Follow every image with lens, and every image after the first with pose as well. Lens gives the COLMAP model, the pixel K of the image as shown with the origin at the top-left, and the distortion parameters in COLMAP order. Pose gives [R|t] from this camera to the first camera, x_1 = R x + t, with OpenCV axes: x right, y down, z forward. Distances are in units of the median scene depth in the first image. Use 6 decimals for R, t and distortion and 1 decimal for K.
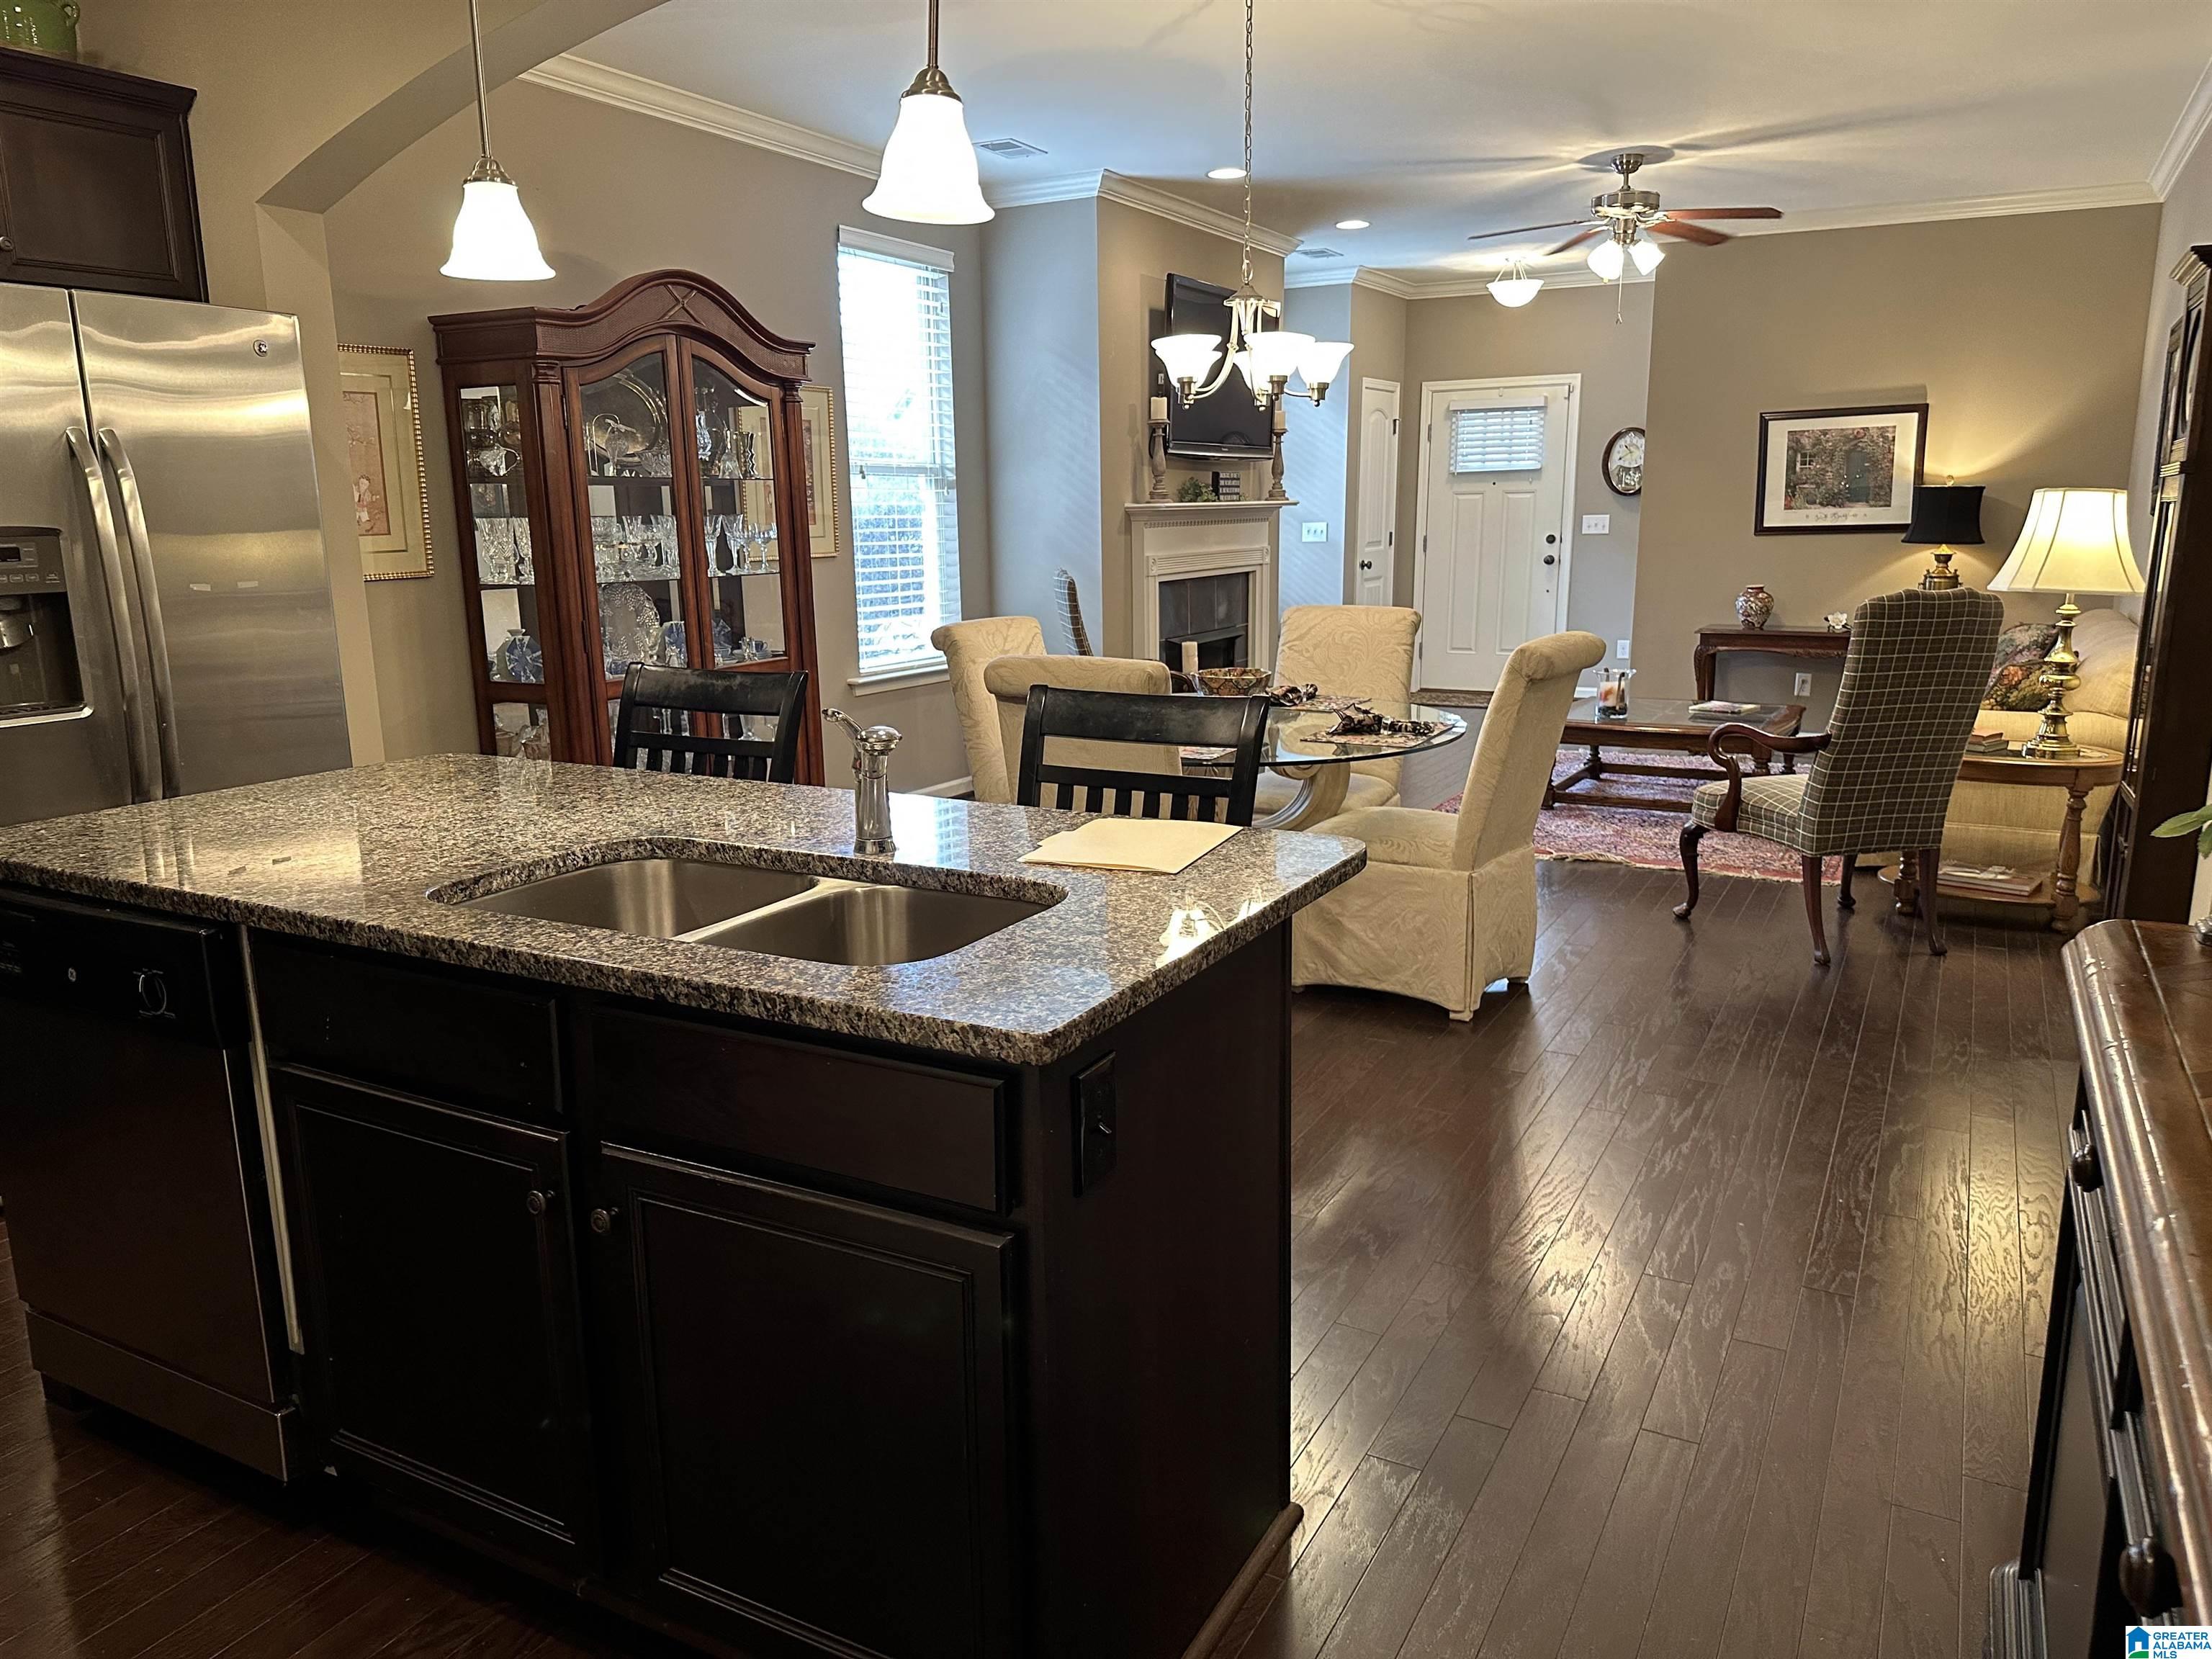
lens RADIAL K [[1558.3, 0, 1085.9], [0, 1558.3, 841.3], [0, 0, 1]] dist [0.030650, -0.037739]
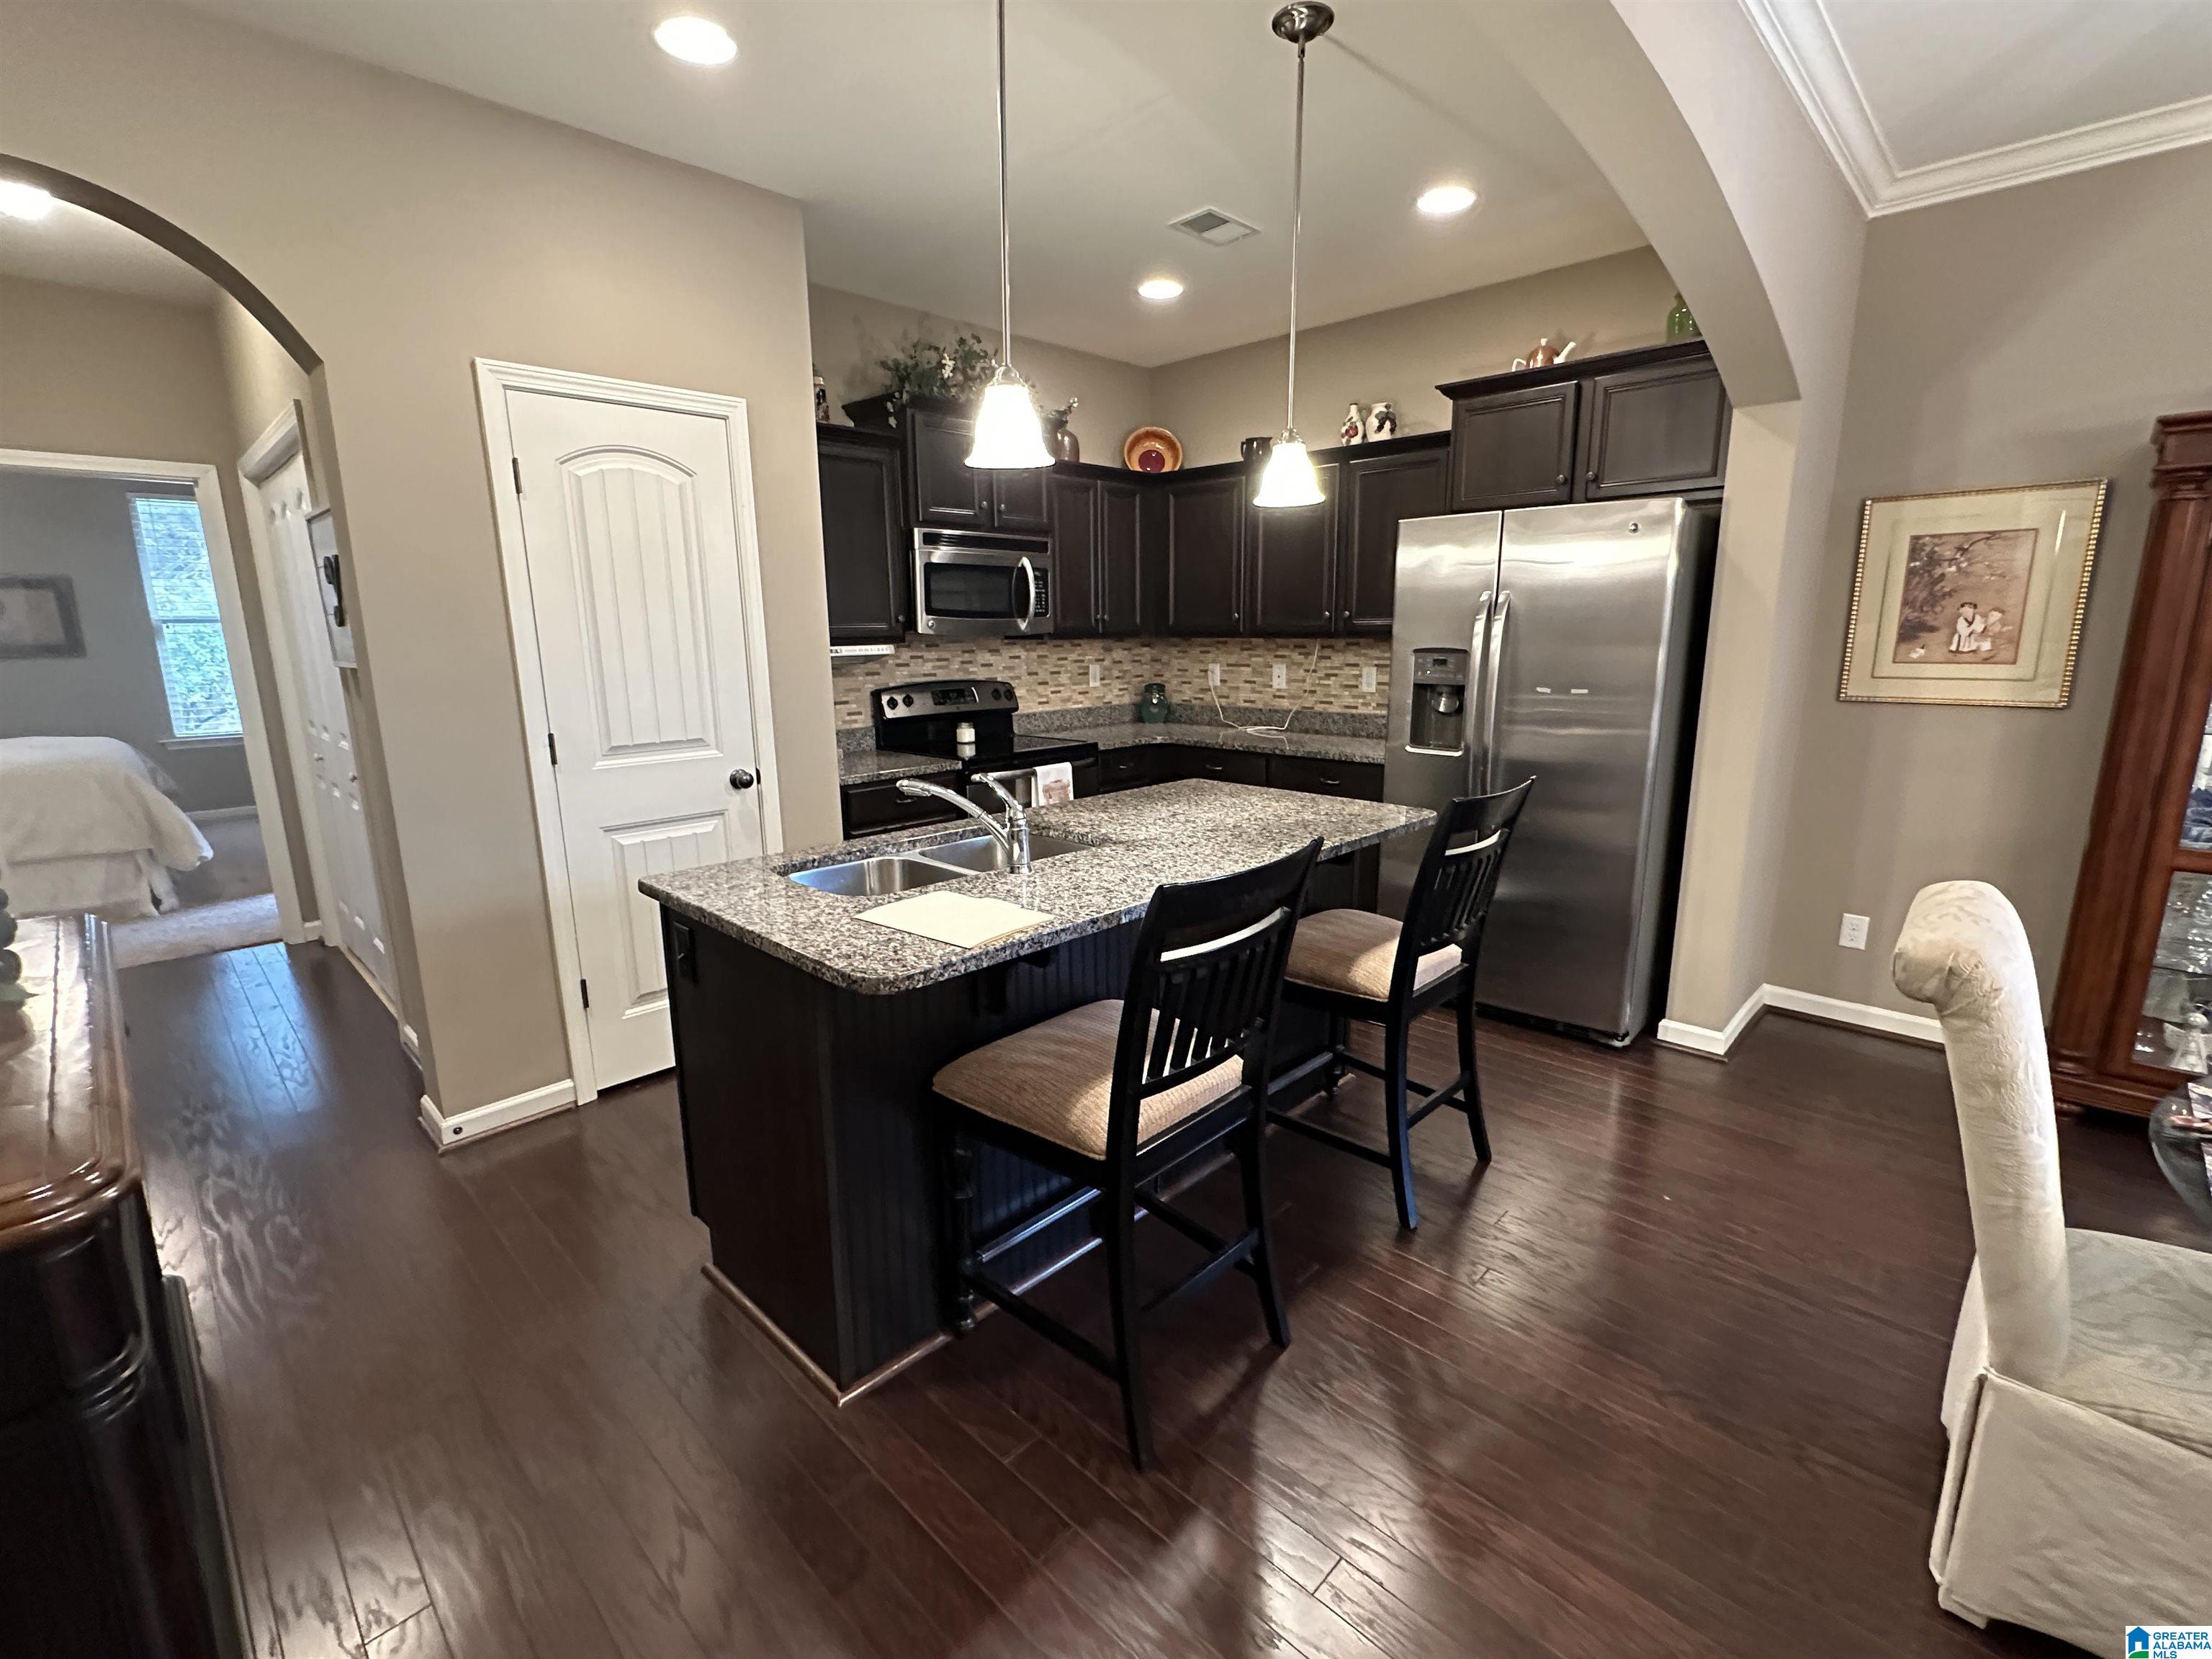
lens RADIAL K [[988.1, 0, 1100.6], [0, 988.1, 832.5], [0, 0, 1]] dist [-0.002368, -0.000549]
pose [[-0.249892, 0.212836, -0.944593, 0.223532], [-0.195634, 0.944326, 0.264530, -0.090568], [0.948305, 0.250898, -0.194341, 0.362645]]
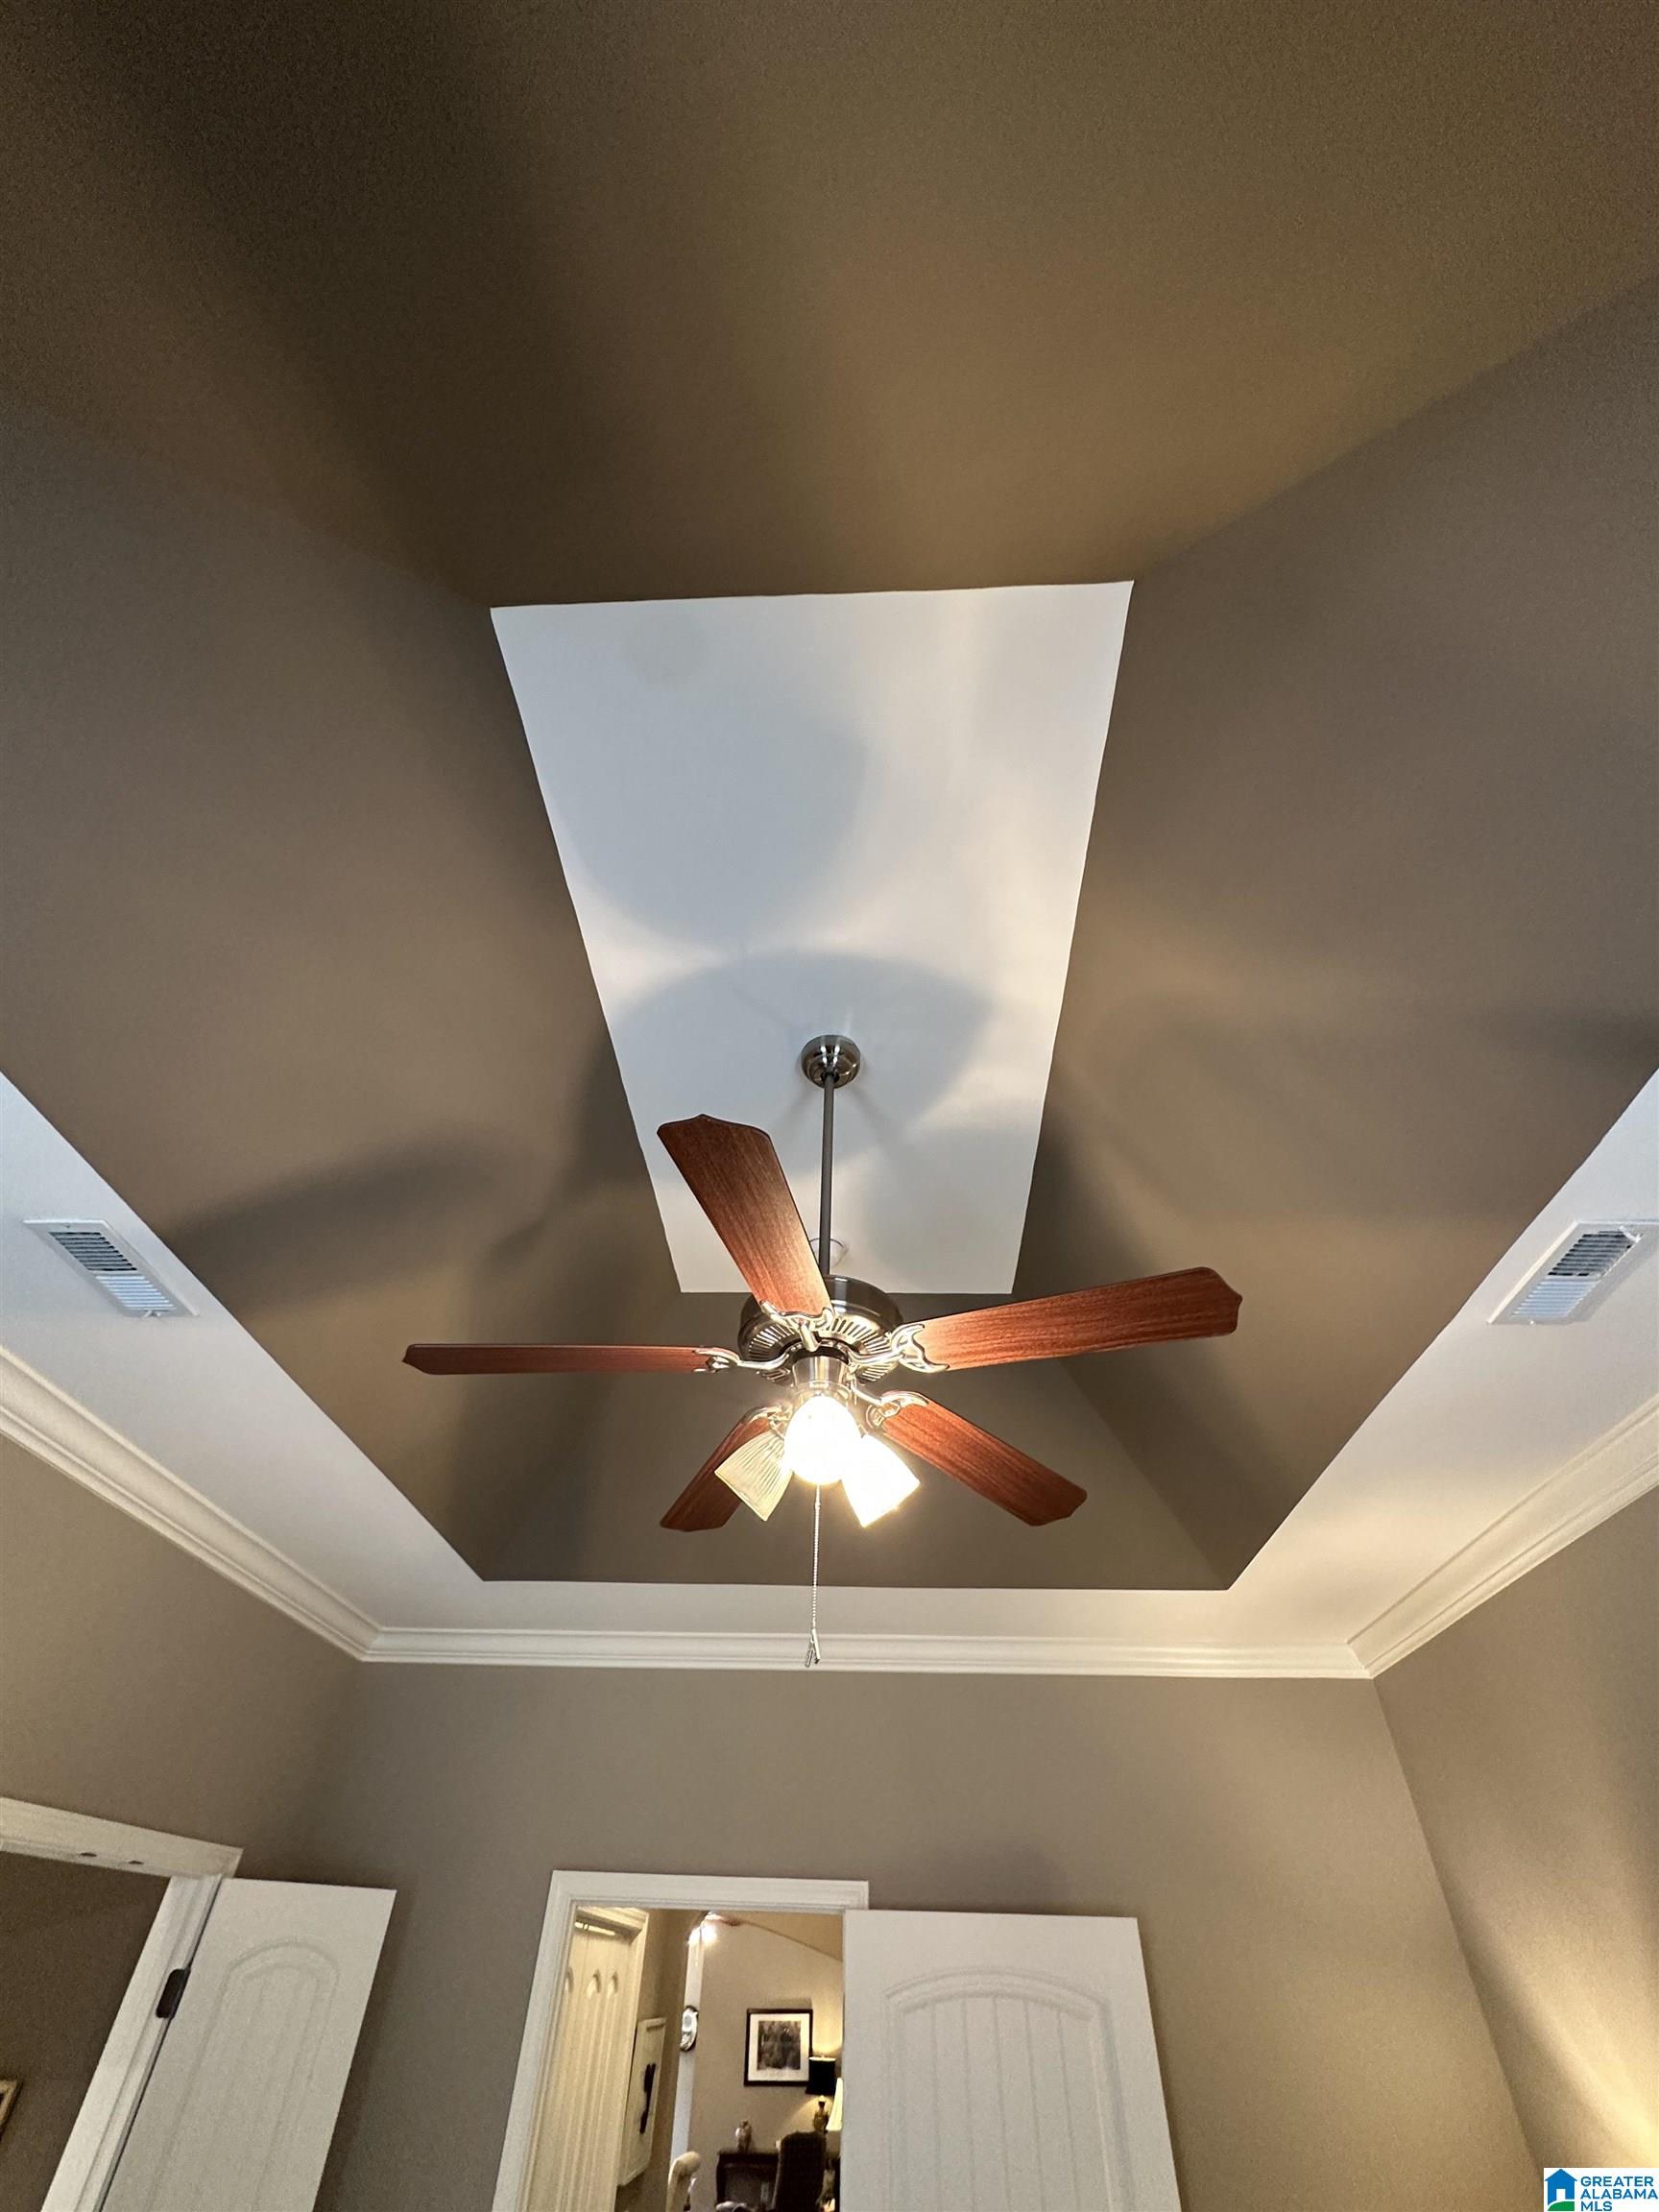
lens RADIAL K [[901.2, 0, 825.1], [0, 901.2, 1108.7], [0, 0, 1]] dist [-0.006935, 0.000353]
pose [[0.892197, 0.343388, 0.293375, -0.325262], [0.060859, 0.552238, -0.831462, 0.100365], [-0.447527, 0.759682, 0.471807, -0.715288]]
